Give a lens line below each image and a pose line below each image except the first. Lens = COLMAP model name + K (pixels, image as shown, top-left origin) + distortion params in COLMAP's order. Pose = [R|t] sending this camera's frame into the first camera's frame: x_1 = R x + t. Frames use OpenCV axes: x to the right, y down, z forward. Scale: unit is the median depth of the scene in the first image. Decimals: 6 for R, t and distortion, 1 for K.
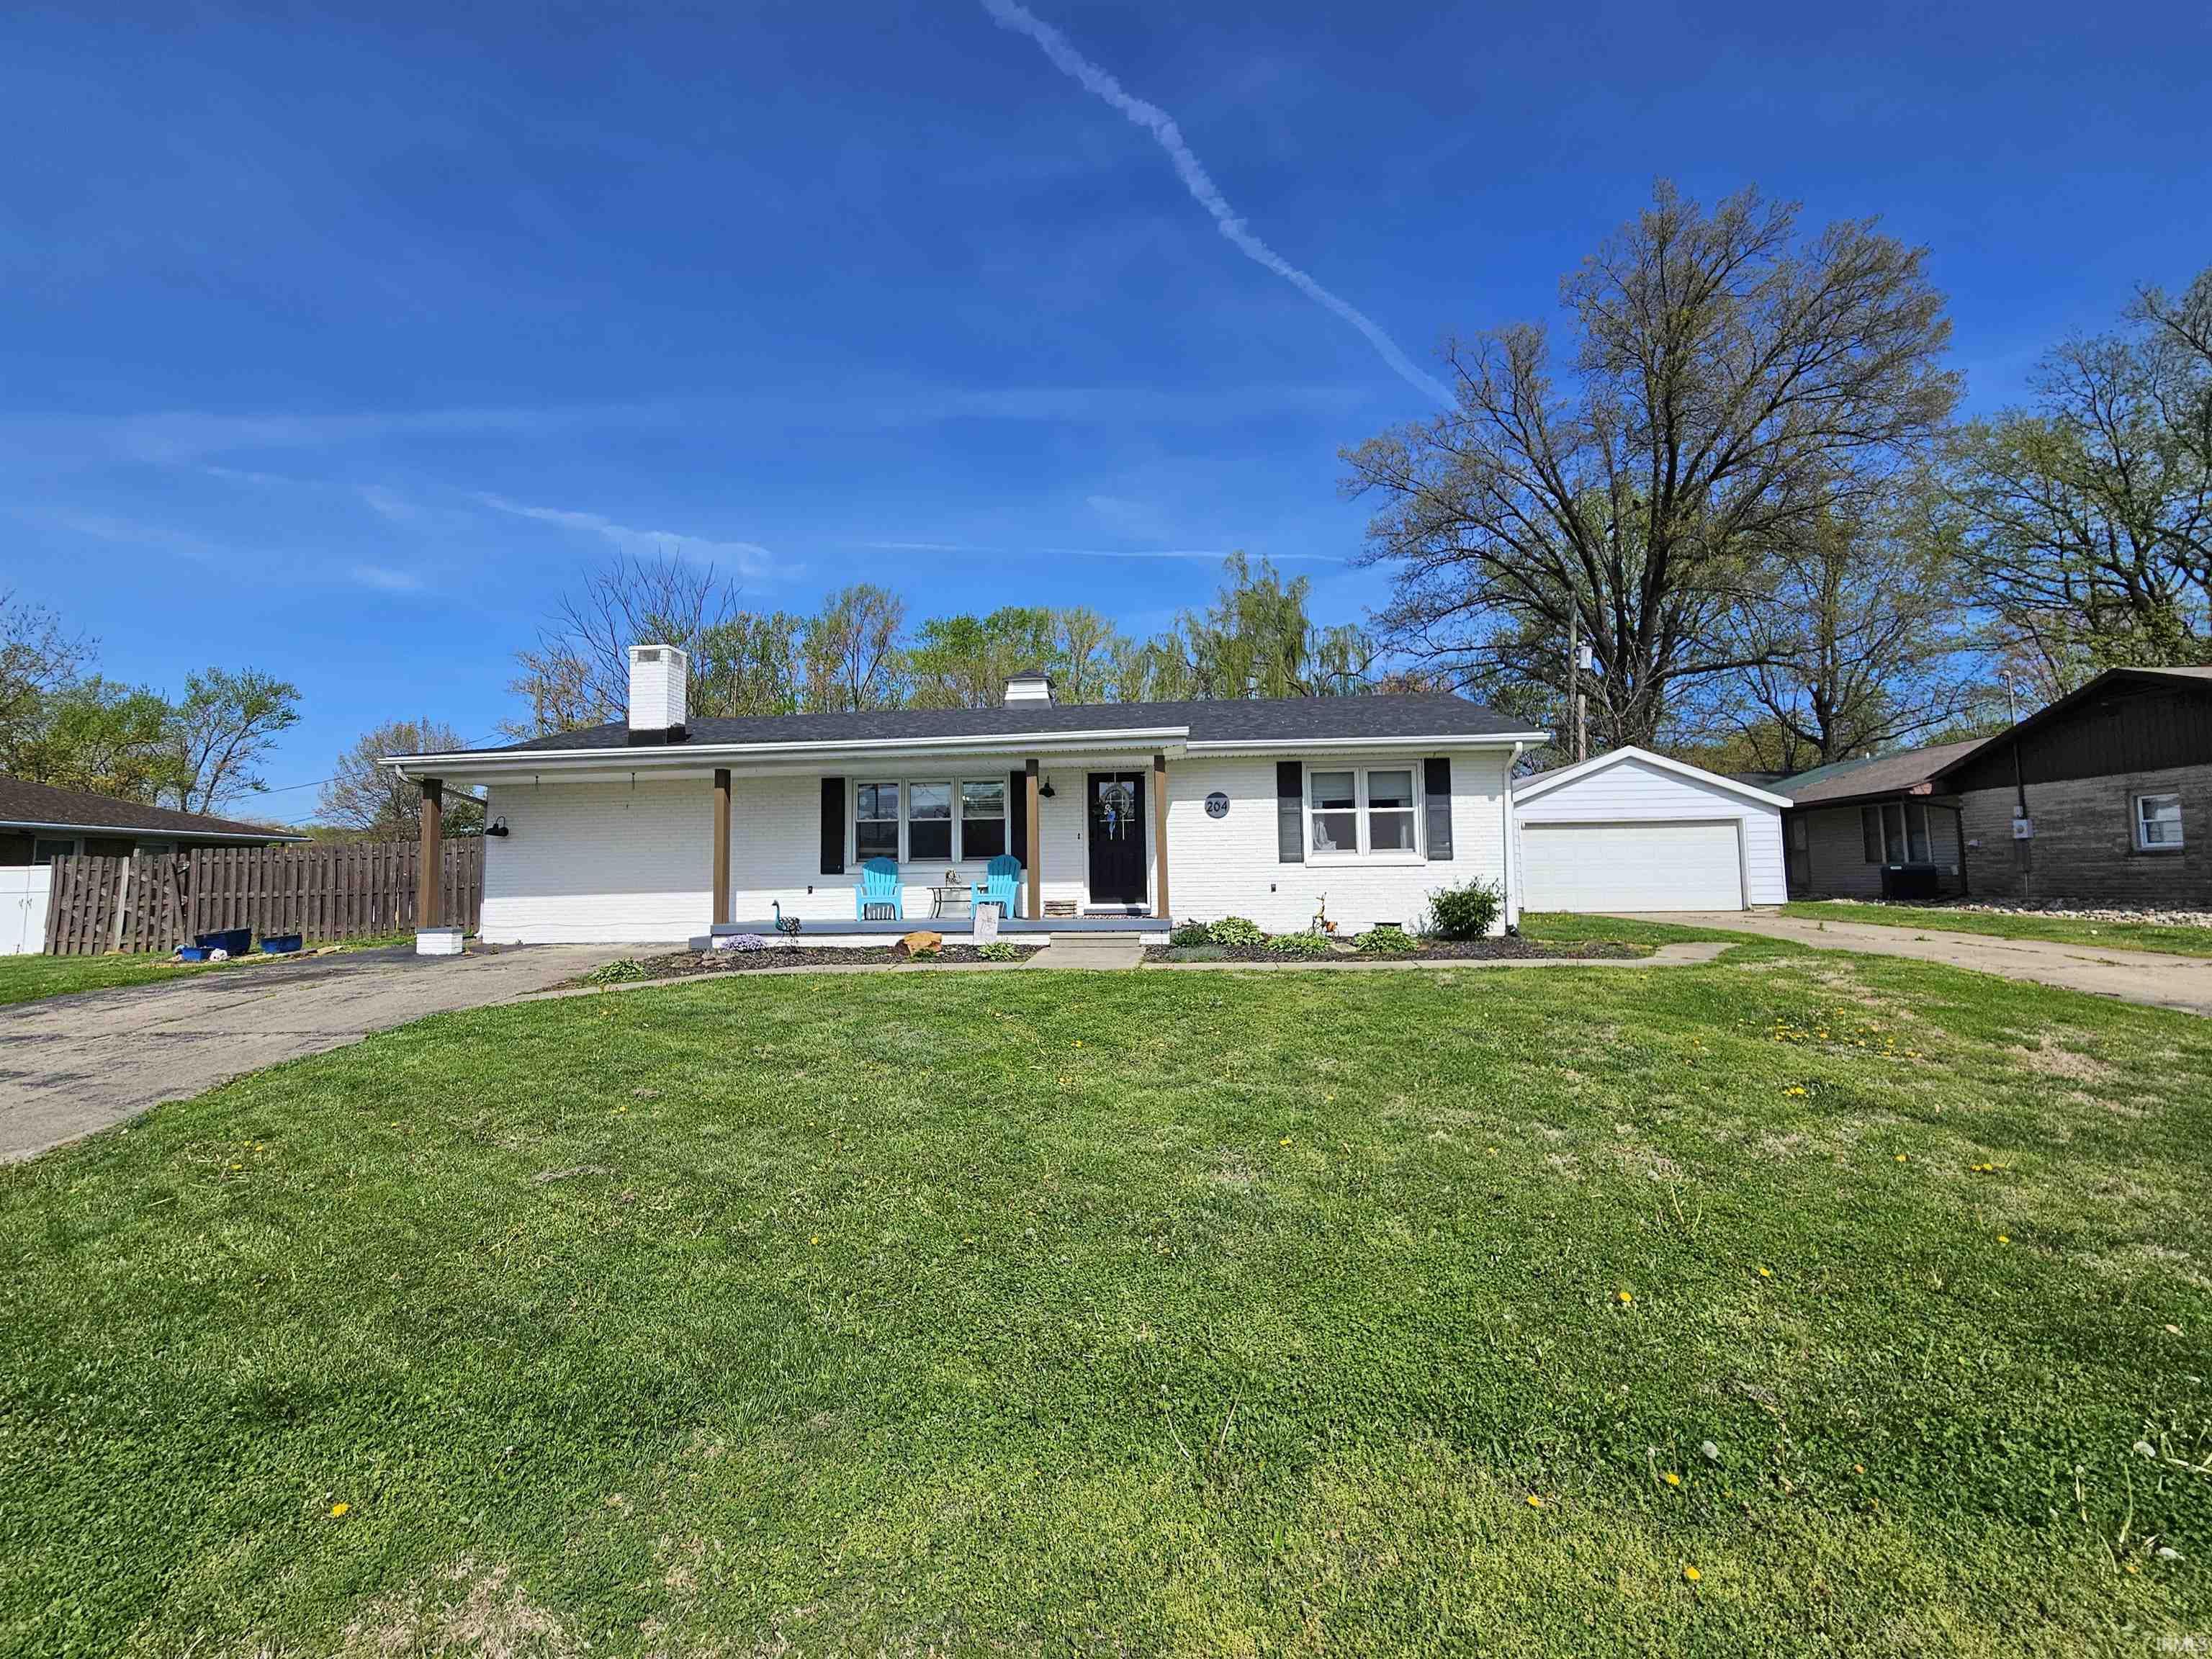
lens RADIAL K [[912.7, 0, 1115.3], [0, 912.7, 824.5], [0, 0, 1]] dist [0.000918, 0.000076]
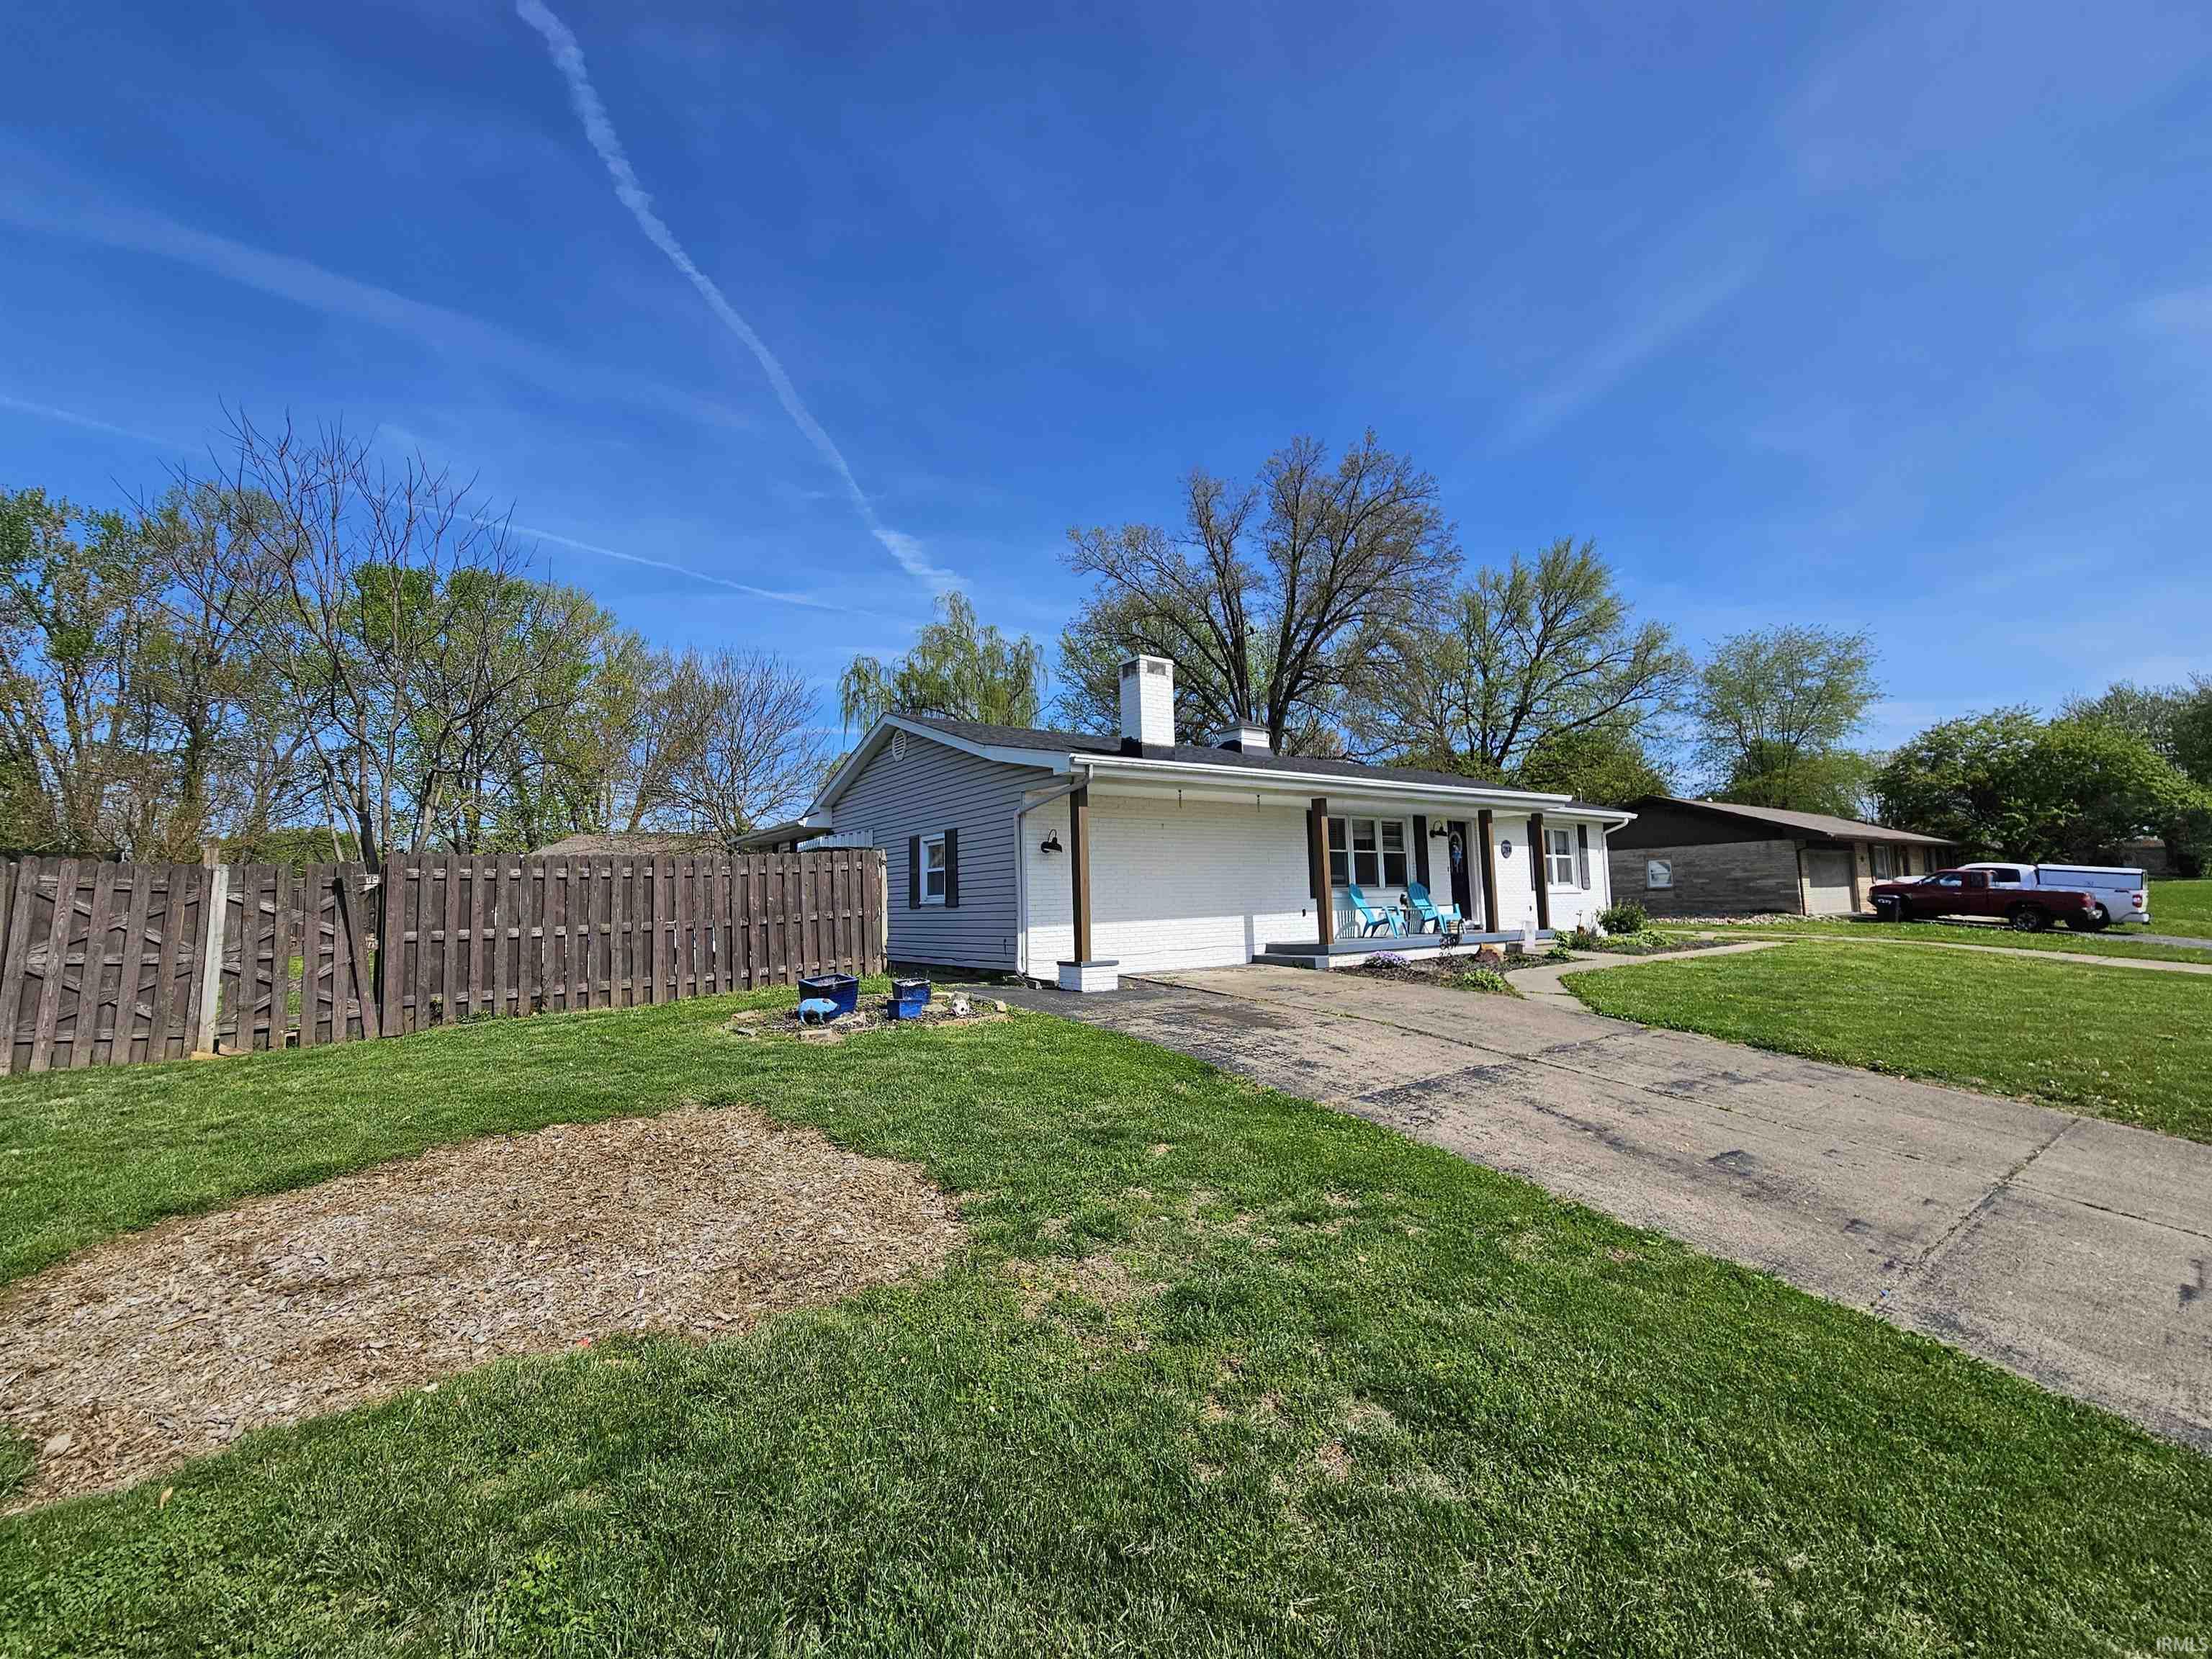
lens RADIAL K [[910.1, 0, 1108.1], [0, 910.1, 816.1], [0, 0, 1]] dist [-0.000856, -0.000156]
pose [[0.757474, 0.060492, 0.650056, -0.963883], [-0.029676, 0.997859, -0.058278, 0.021241], [-0.652190, 0.024853, 0.757648, 0.265211]]
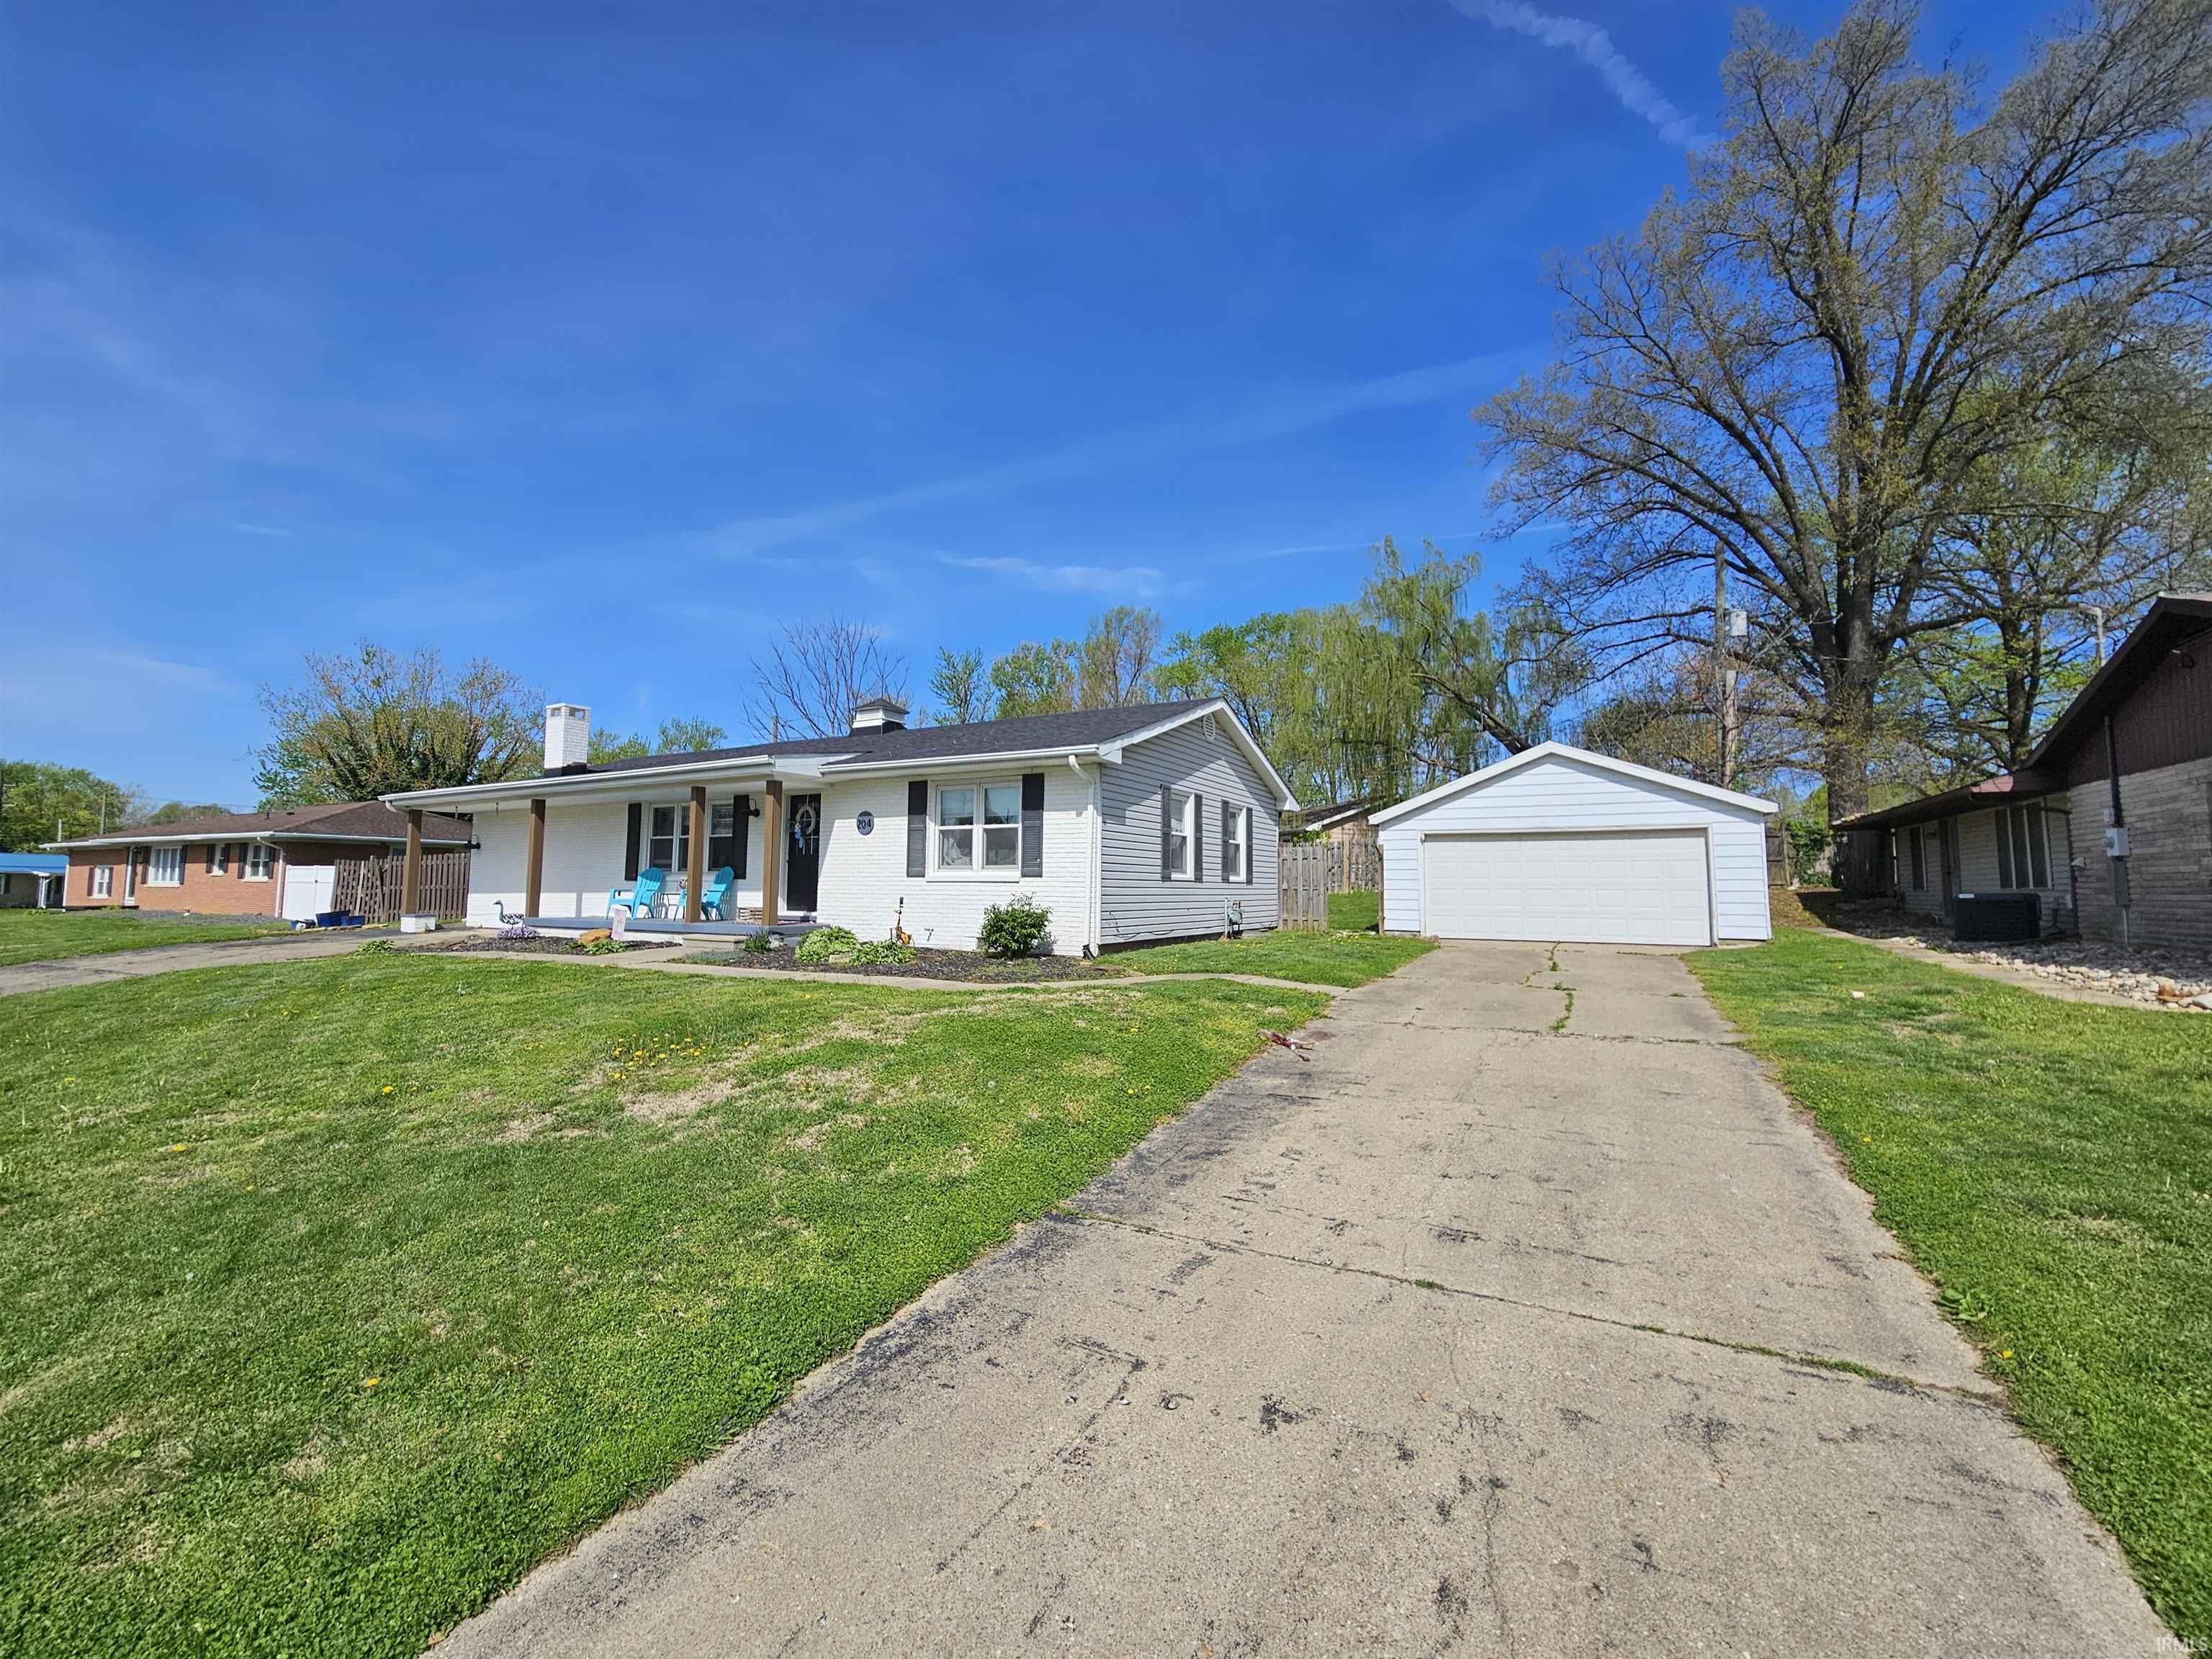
lens RADIAL K [[920.9, 0, 1109.6], [0, 920.9, 815.4], [0, 0, 1]] dist [0.000427, 0.000130]
pose [[0.914956, -0.012109, -0.403371, 0.627872], [0.005444, 0.999829, -0.017668, -0.007050], [0.403516, 0.013970, 0.914866, 0.092030]]
